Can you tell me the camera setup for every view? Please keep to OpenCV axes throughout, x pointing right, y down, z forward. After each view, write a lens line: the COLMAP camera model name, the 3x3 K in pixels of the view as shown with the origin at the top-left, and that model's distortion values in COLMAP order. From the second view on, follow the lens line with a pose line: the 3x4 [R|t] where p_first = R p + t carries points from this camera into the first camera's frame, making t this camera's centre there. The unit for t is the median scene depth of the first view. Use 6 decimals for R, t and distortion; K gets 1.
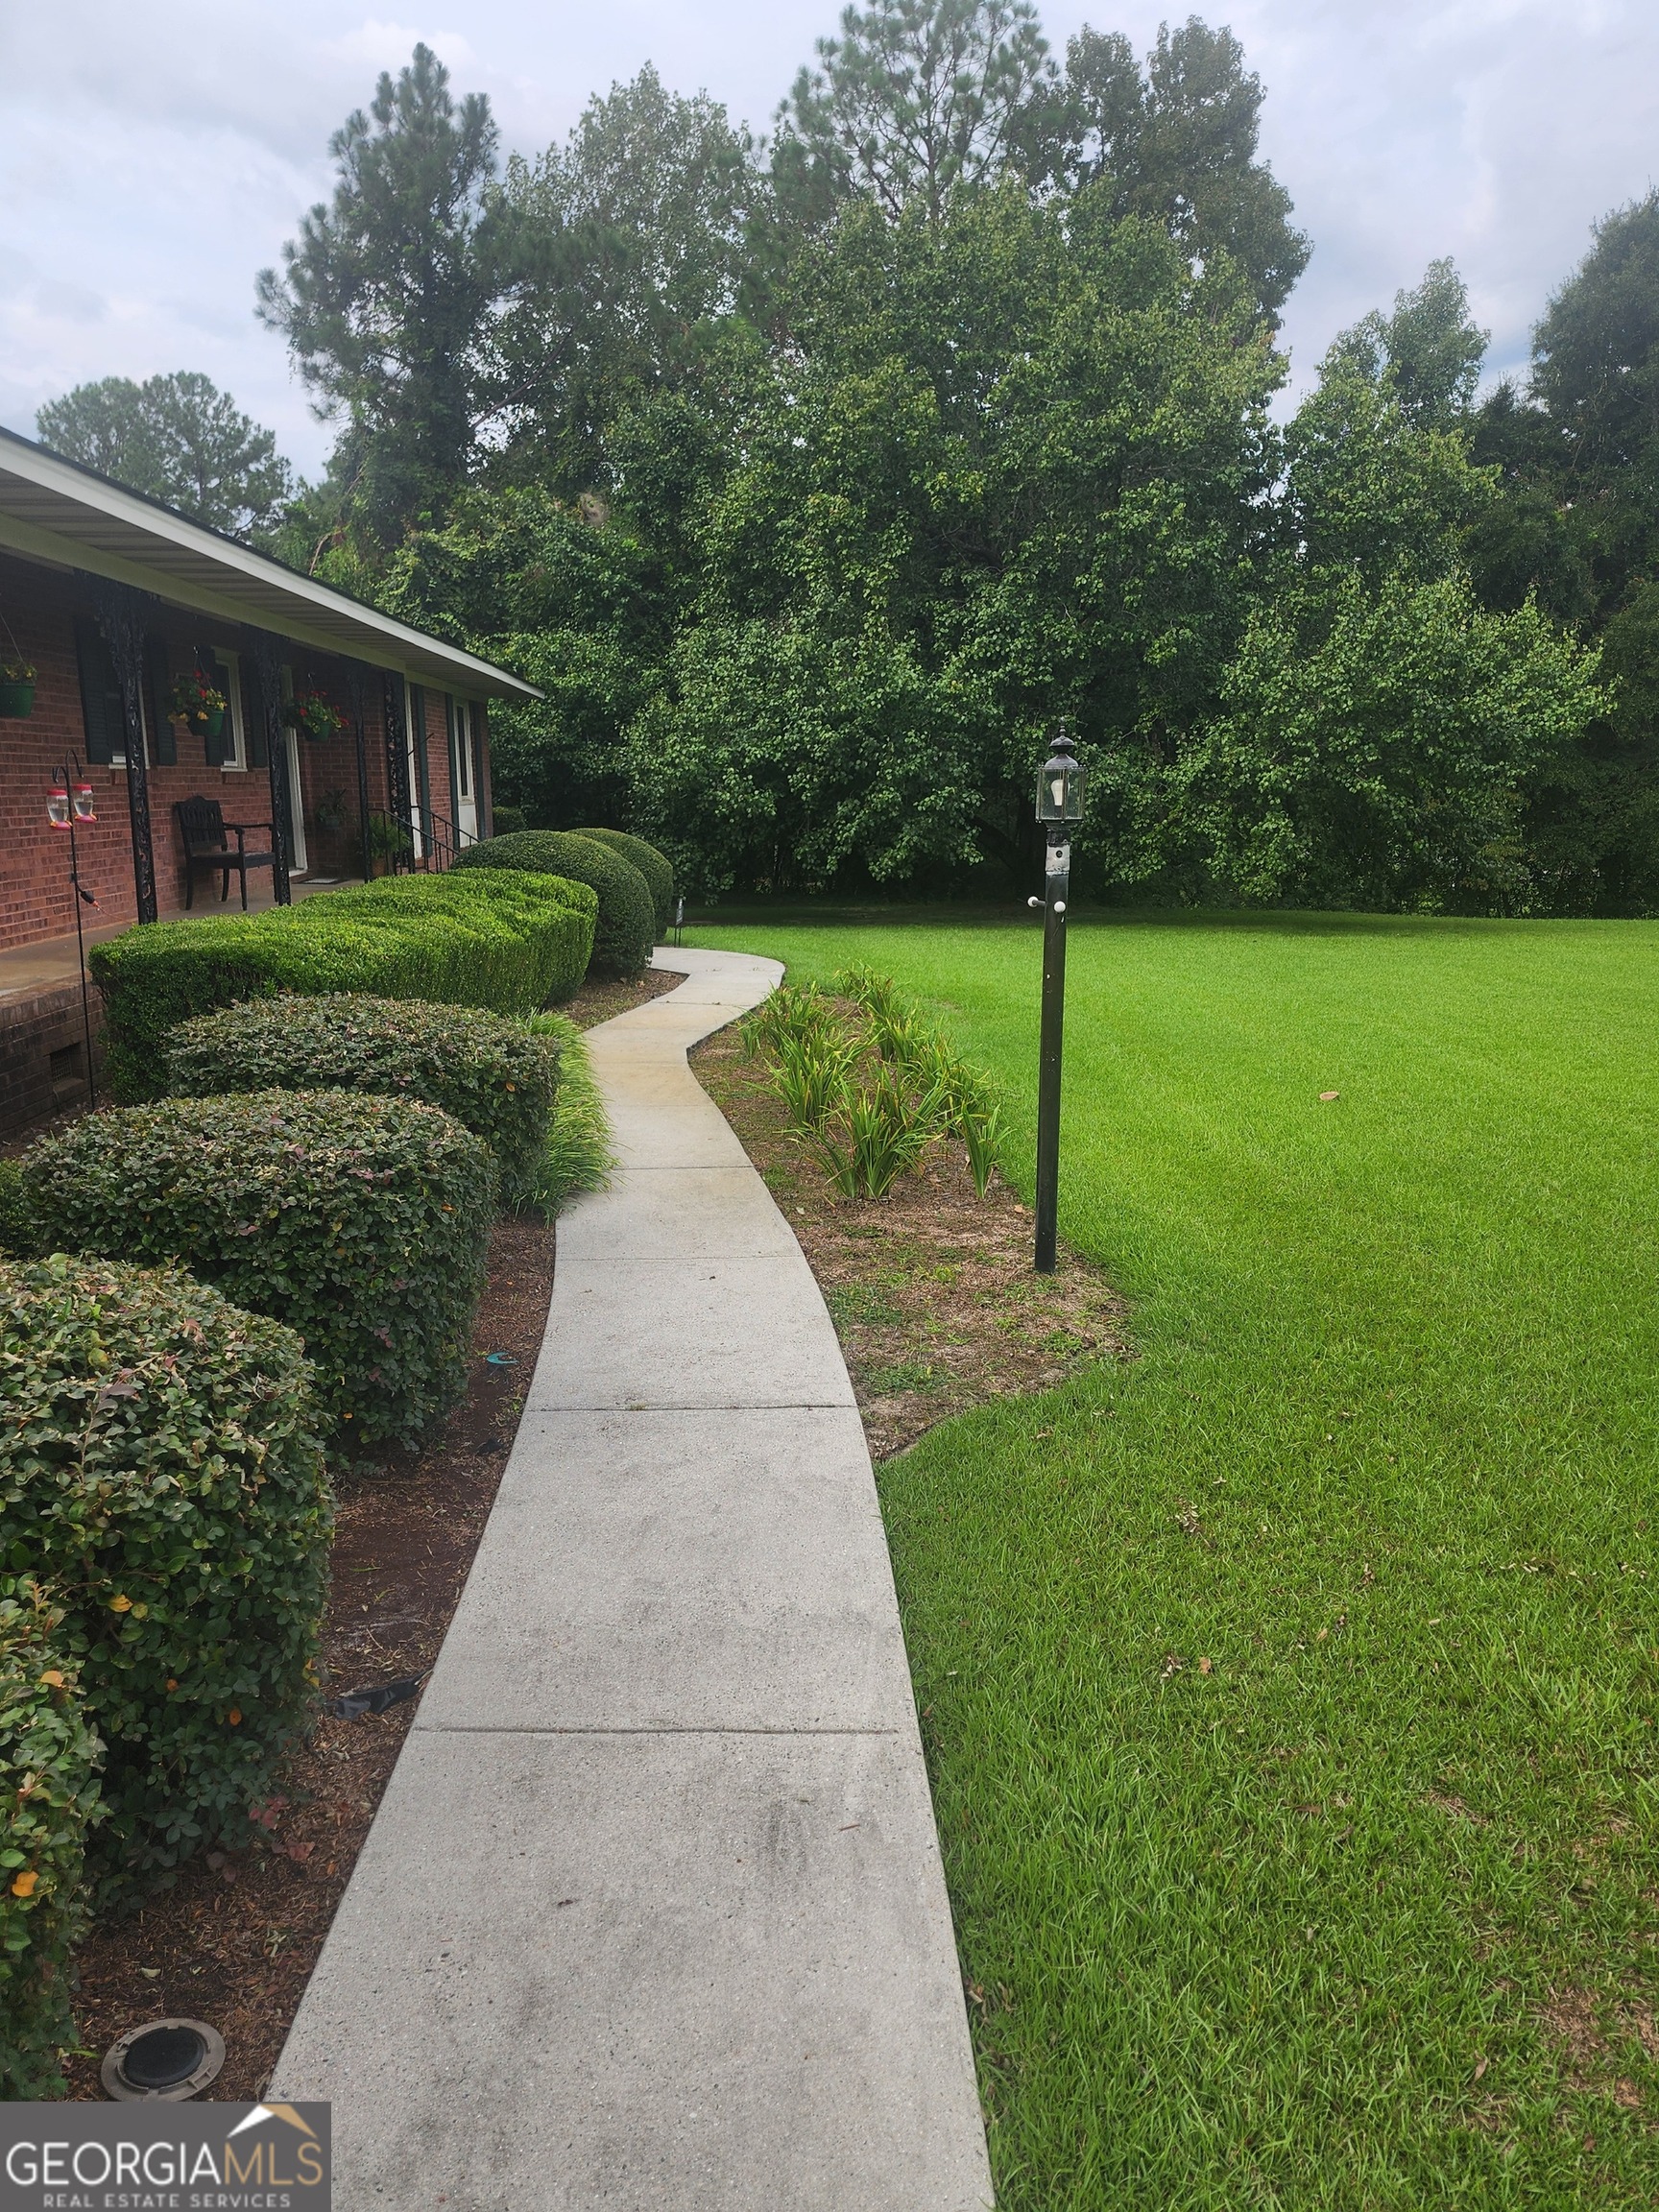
lens RADIAL K [[1538.2, 0, 871.0], [0, 1538.2, 1104.7], [0, 0, 1]] dist [0.093892, -0.134559]
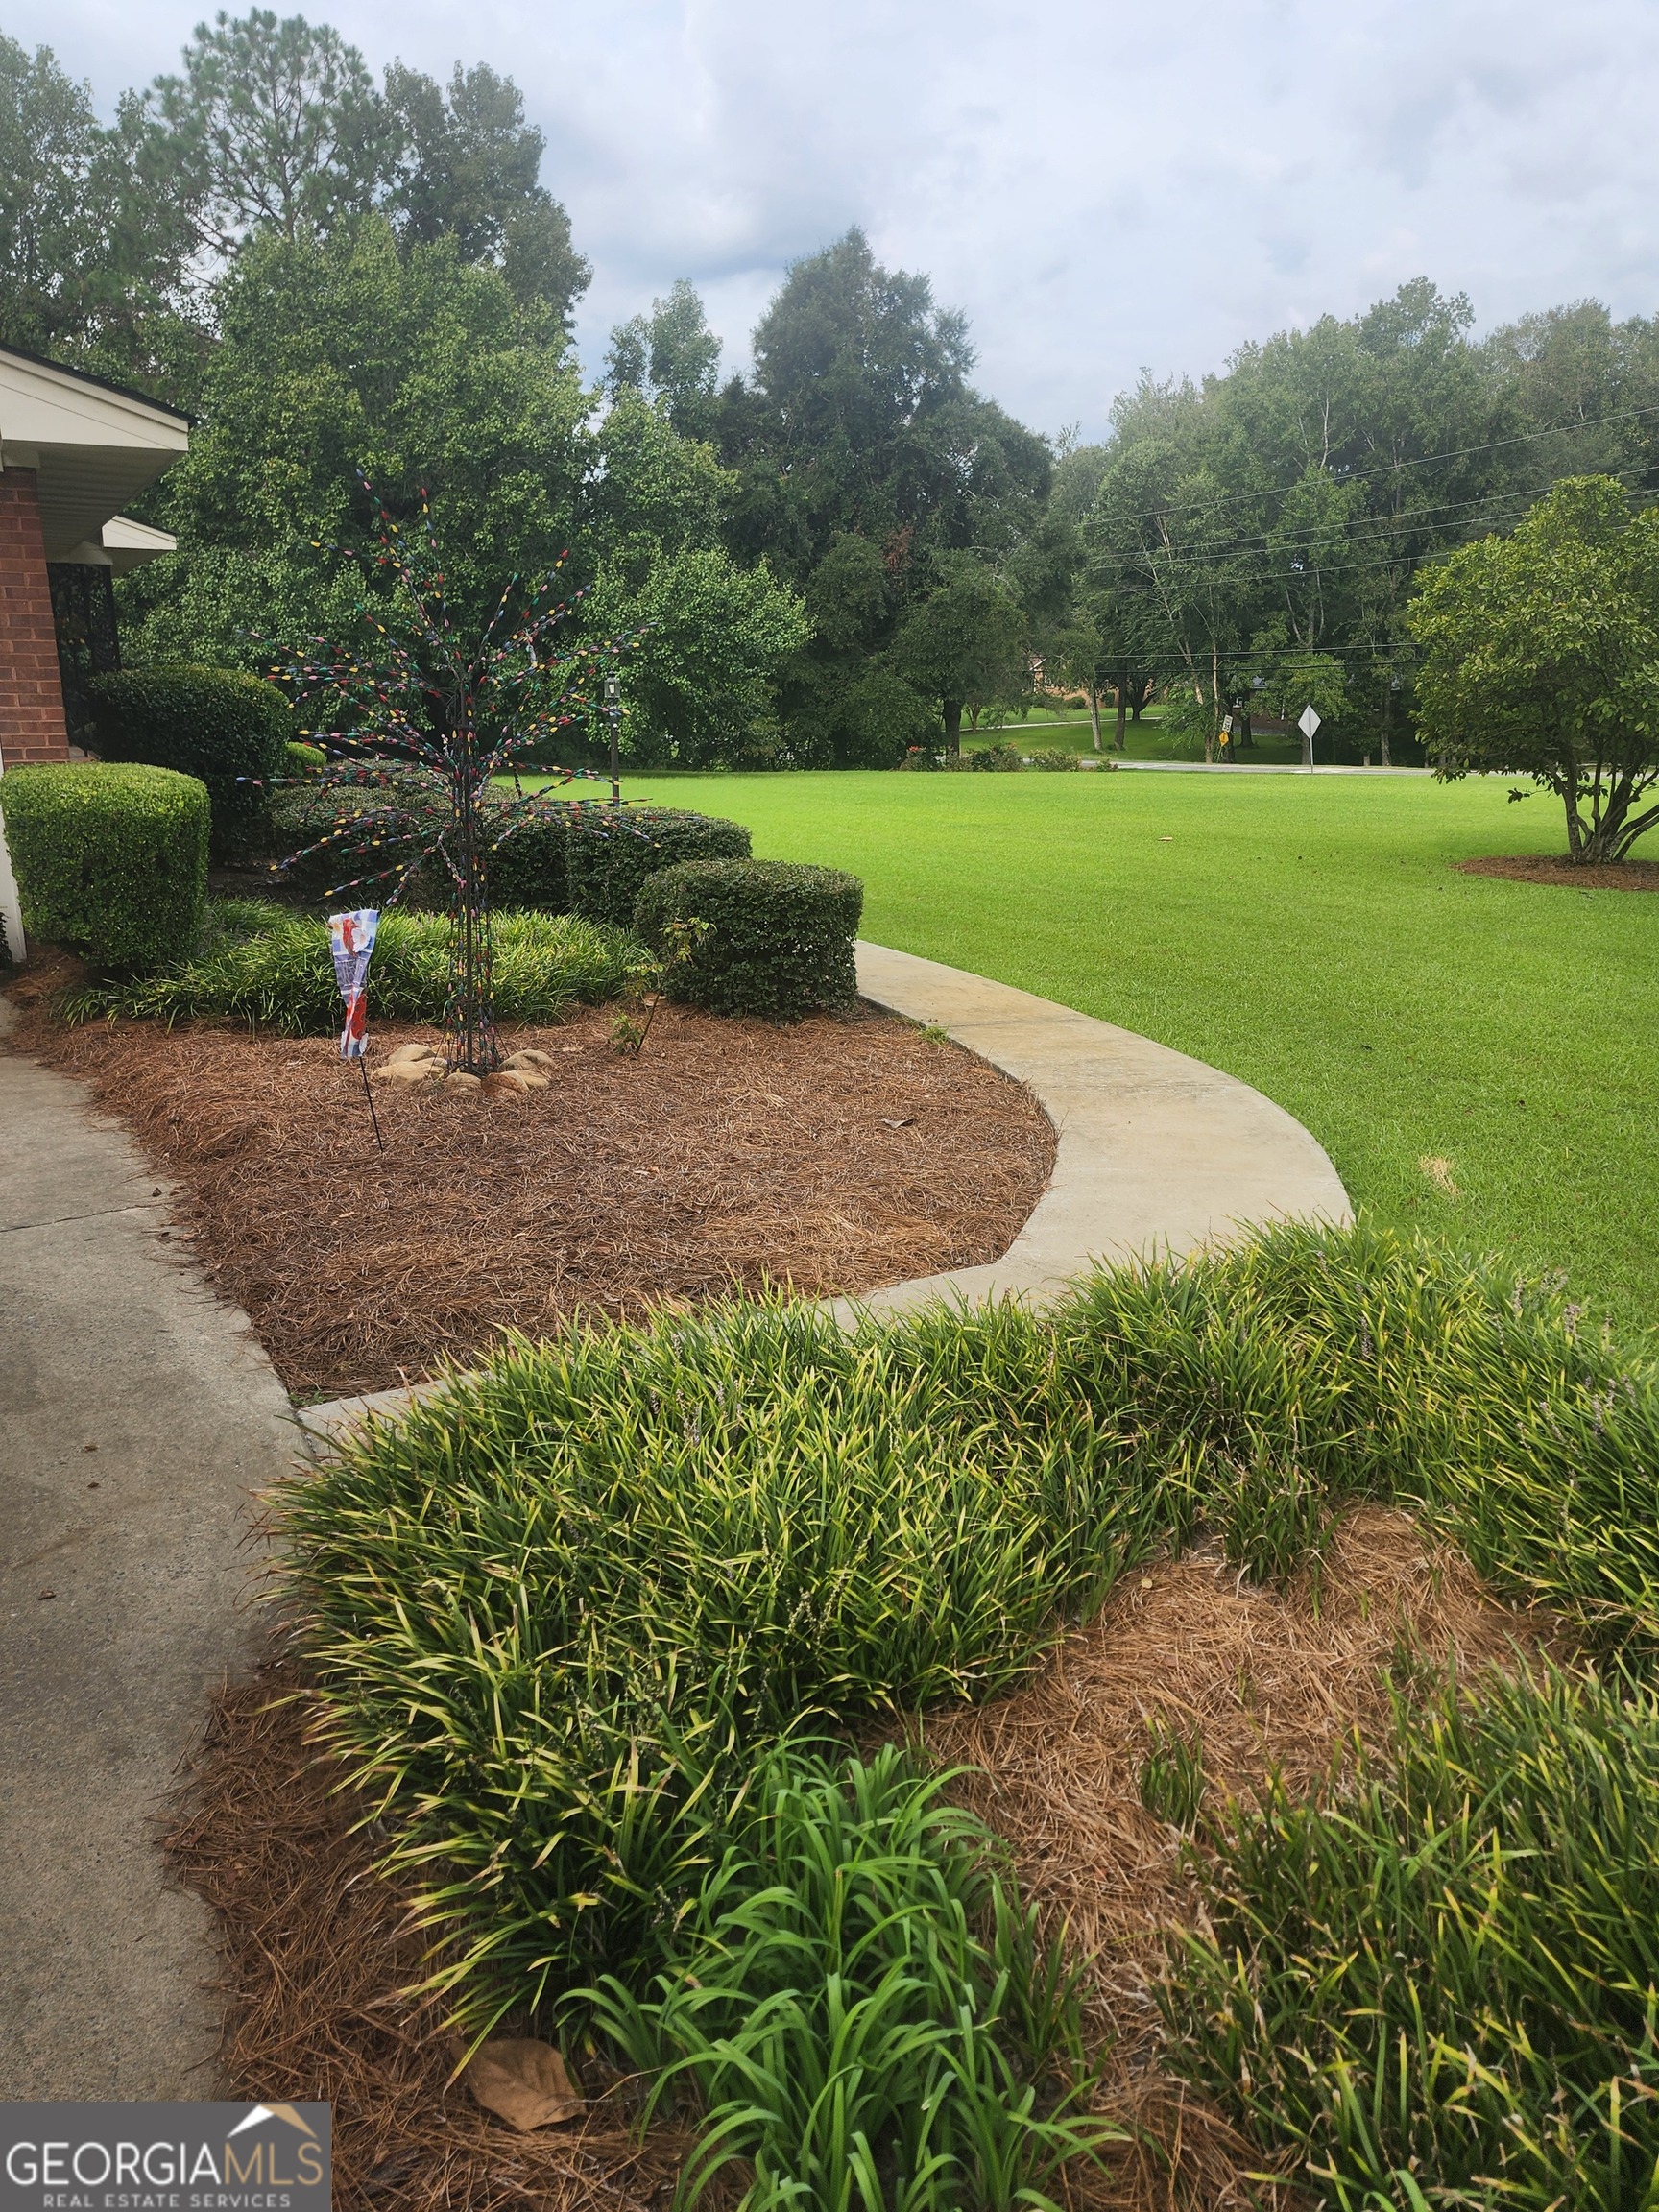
lens RADIAL K [[1538.2, 0, 871.0], [0, 1538.2, 1104.7], [0, 0, 1]] dist [0.093892, -0.134559]
pose [[0.904802, -0.109338, 0.411557, -0.187222], [0.080556, 0.992972, 0.086701, 0.095652], [-0.418144, -0.045293, 0.907251, -0.497878]]
